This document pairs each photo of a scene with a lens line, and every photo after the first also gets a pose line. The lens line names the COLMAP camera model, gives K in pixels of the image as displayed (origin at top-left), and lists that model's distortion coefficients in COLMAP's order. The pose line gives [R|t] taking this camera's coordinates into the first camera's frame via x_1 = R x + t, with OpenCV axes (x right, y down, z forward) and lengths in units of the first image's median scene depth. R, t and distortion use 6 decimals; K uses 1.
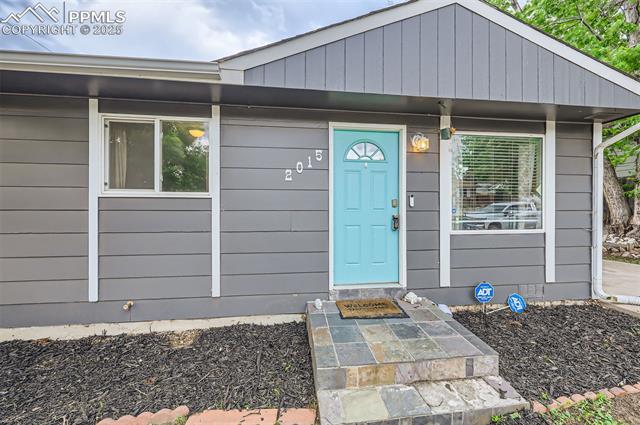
lens RADIAL K [[257.1, 0, 319.8], [0, 257.1, 212.9], [0, 0, 1]] dist [-0.000147, -0.000039]
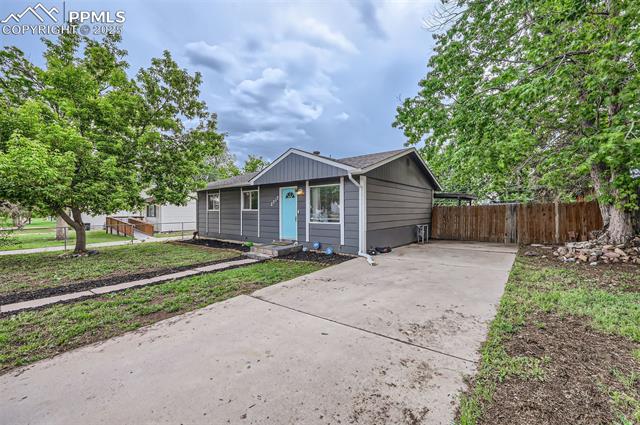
lens RADIAL K [[257.1, 0, 320.6], [0, 257.1, 211.8], [0, 0, 1]] dist [-0.000147, -0.000039]
pose [[0.696331, 0.000253, -0.717721, 2.871323], [0.001021, 0.999999, 0.001343, -0.049811], [0.717720, -0.001668, 0.696330, -0.952672]]
